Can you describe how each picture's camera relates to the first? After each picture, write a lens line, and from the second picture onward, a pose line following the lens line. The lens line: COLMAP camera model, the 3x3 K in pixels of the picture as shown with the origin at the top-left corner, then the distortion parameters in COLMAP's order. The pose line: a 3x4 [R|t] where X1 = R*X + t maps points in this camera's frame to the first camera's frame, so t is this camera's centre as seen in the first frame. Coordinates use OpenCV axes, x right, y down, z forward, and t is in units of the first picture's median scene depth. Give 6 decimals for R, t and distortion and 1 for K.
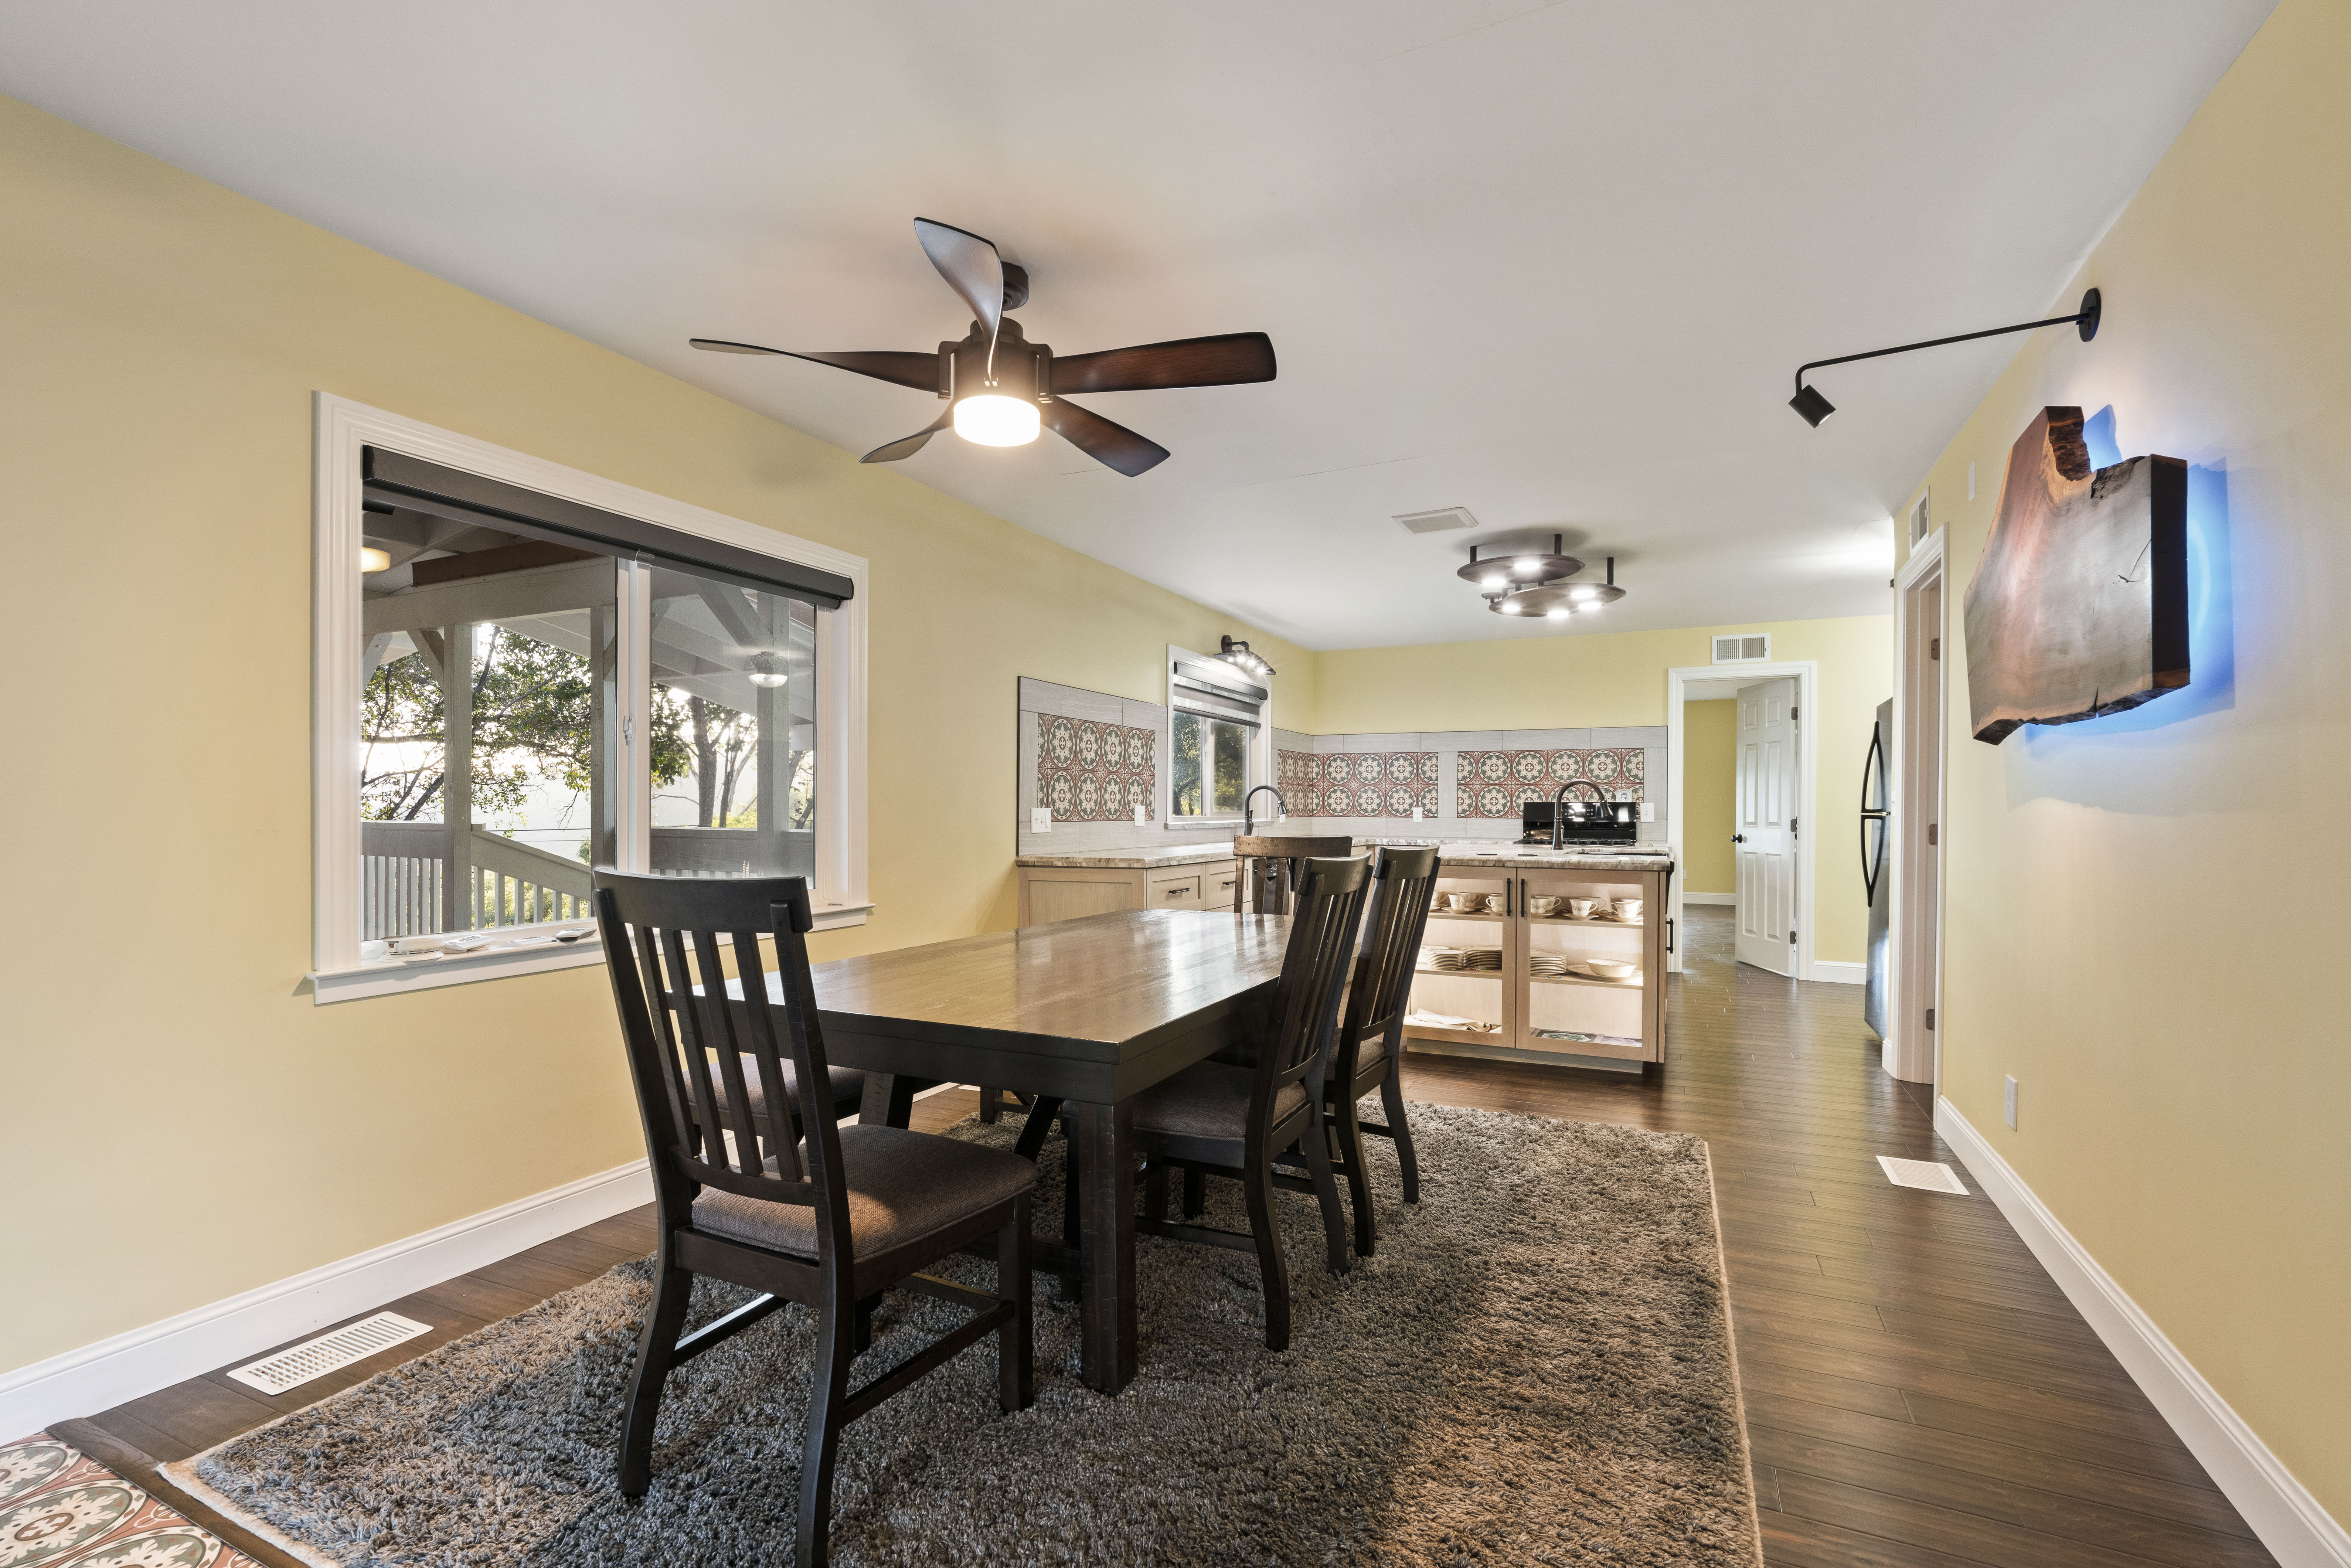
lens RADIAL K [[1041.6, 0, 1182.5], [0, 1041.6, 815.0], [0, 0, 1]] dist [-0.002773, 0.000195]
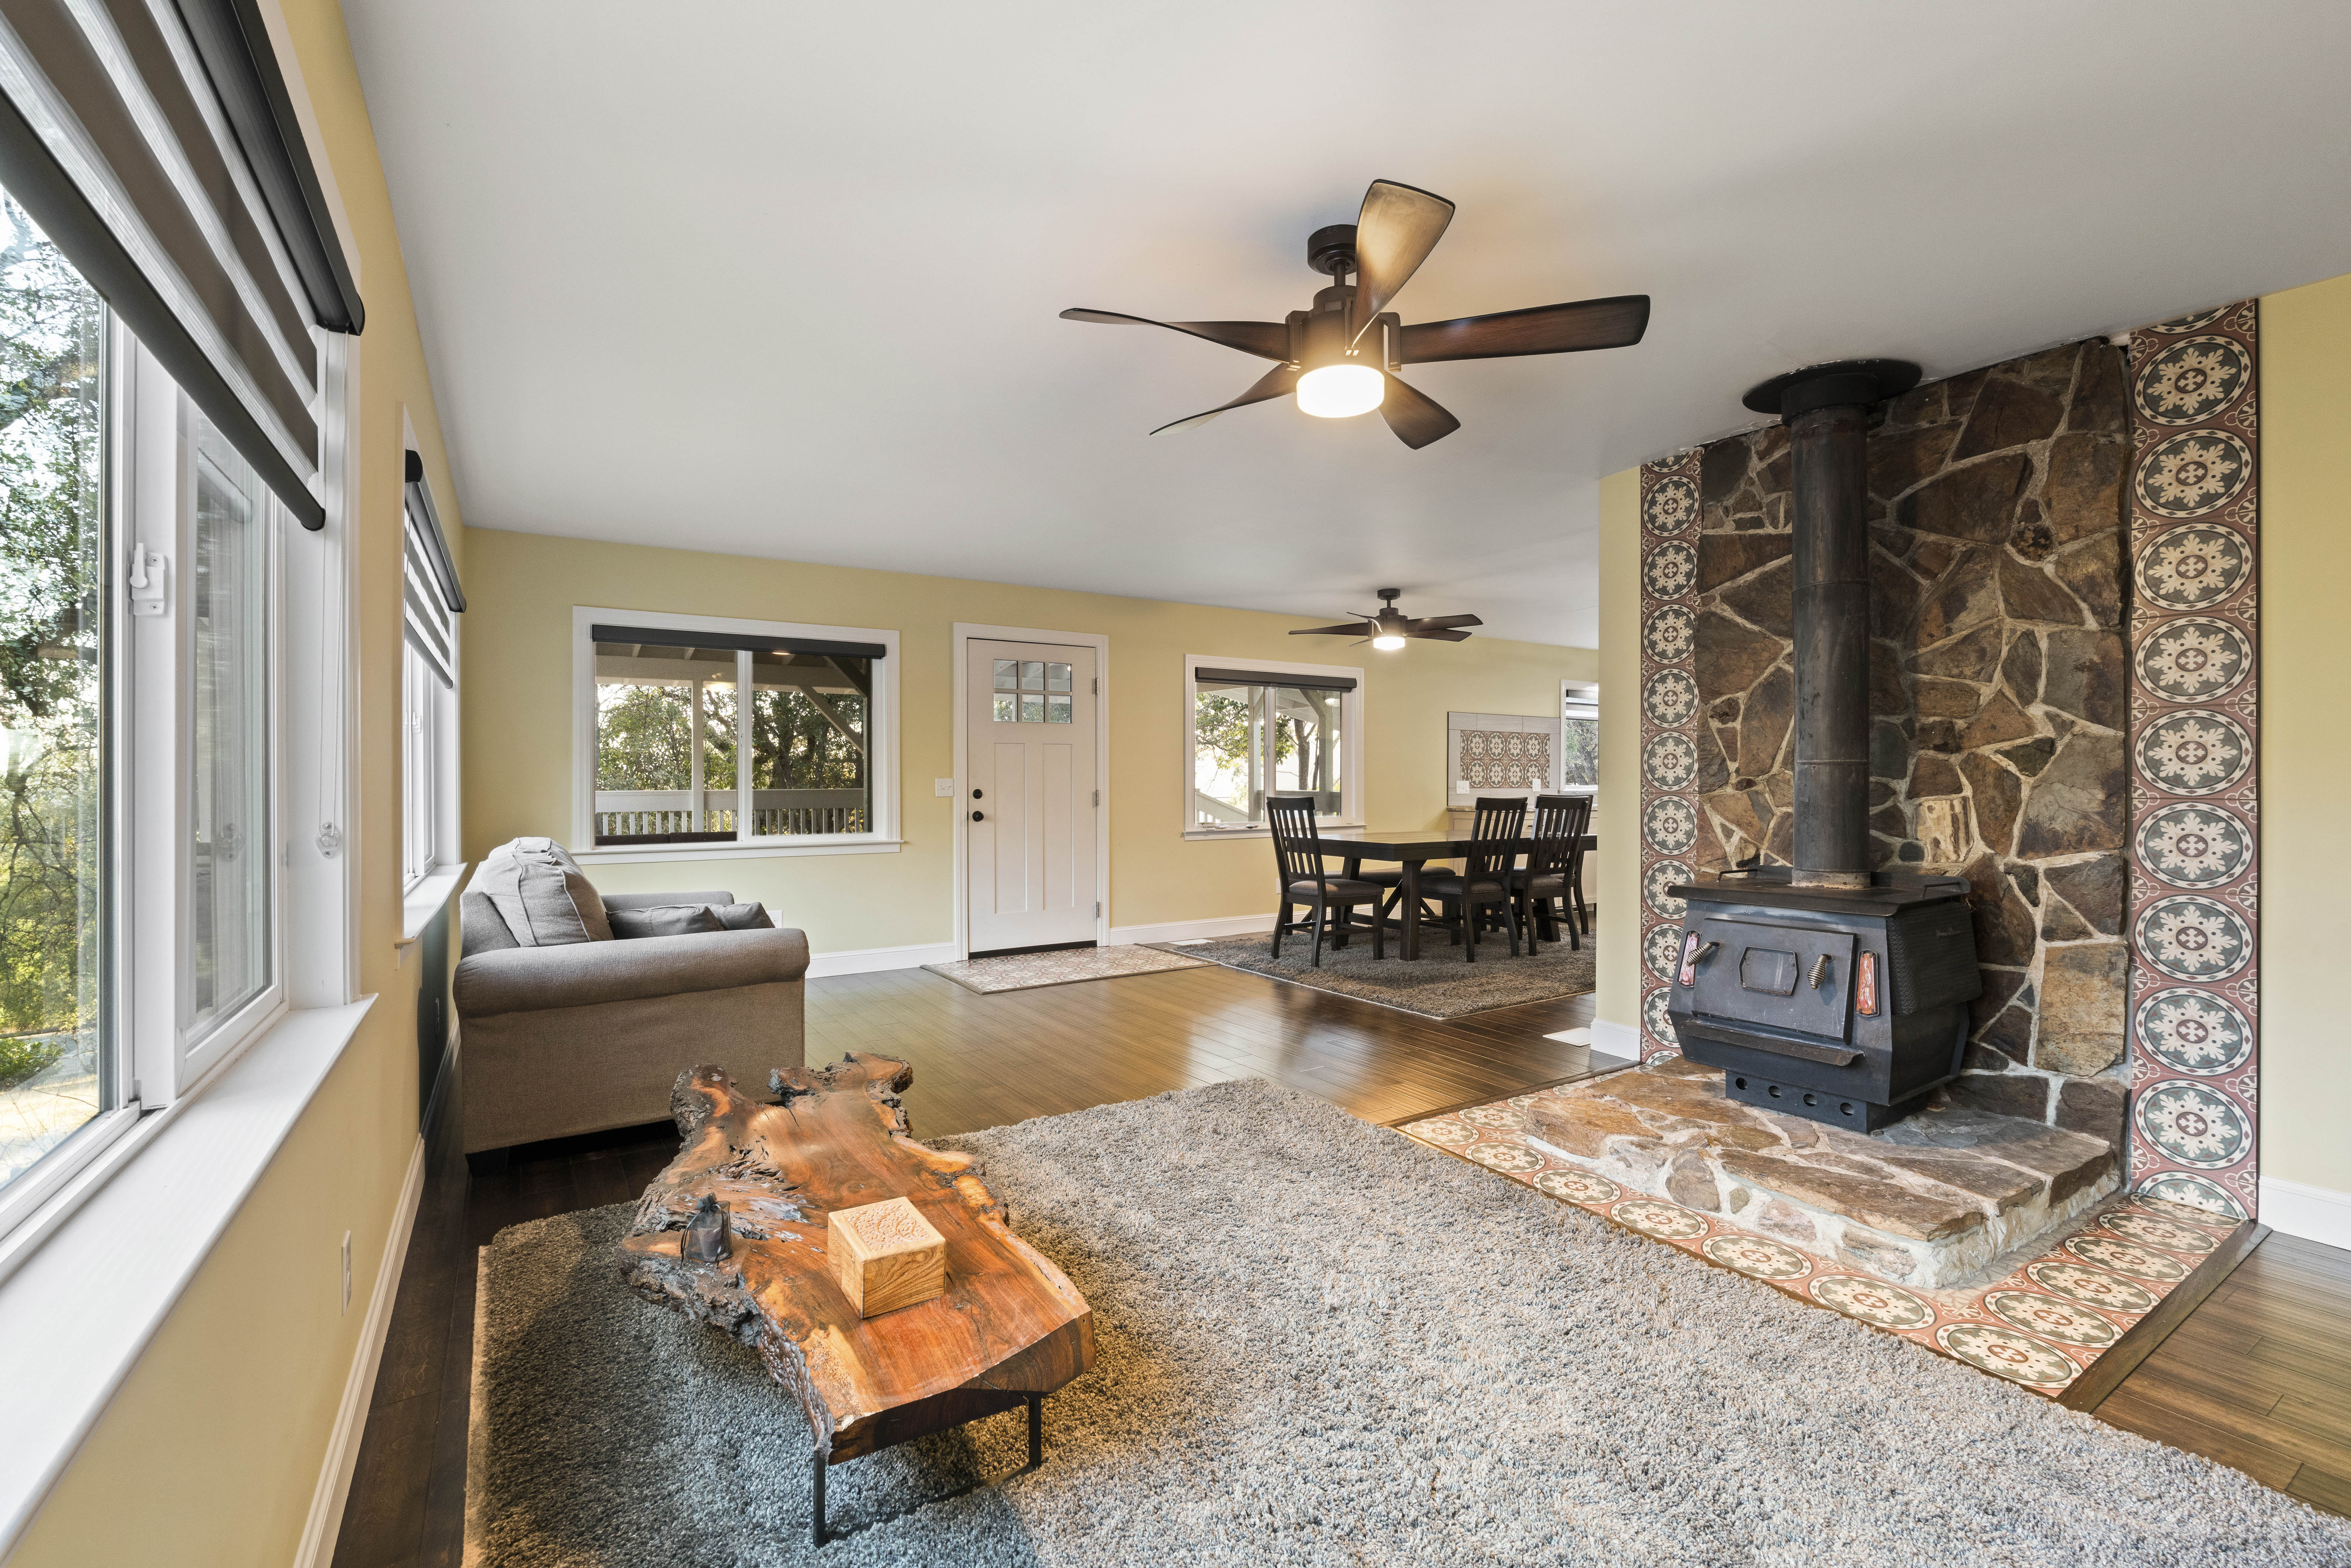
lens RADIAL K [[1035.3, 0, 1169.5], [0, 1035.3, 774.8], [0, 0, 1]] dist [-0.007621, -0.000183]
pose [[0.844284, -0.003383, -0.535885, 0.346638], [-0.003948, 0.999914, -0.012532, 0.006968], [0.535881, 0.012697, 0.844198, -0.709500]]
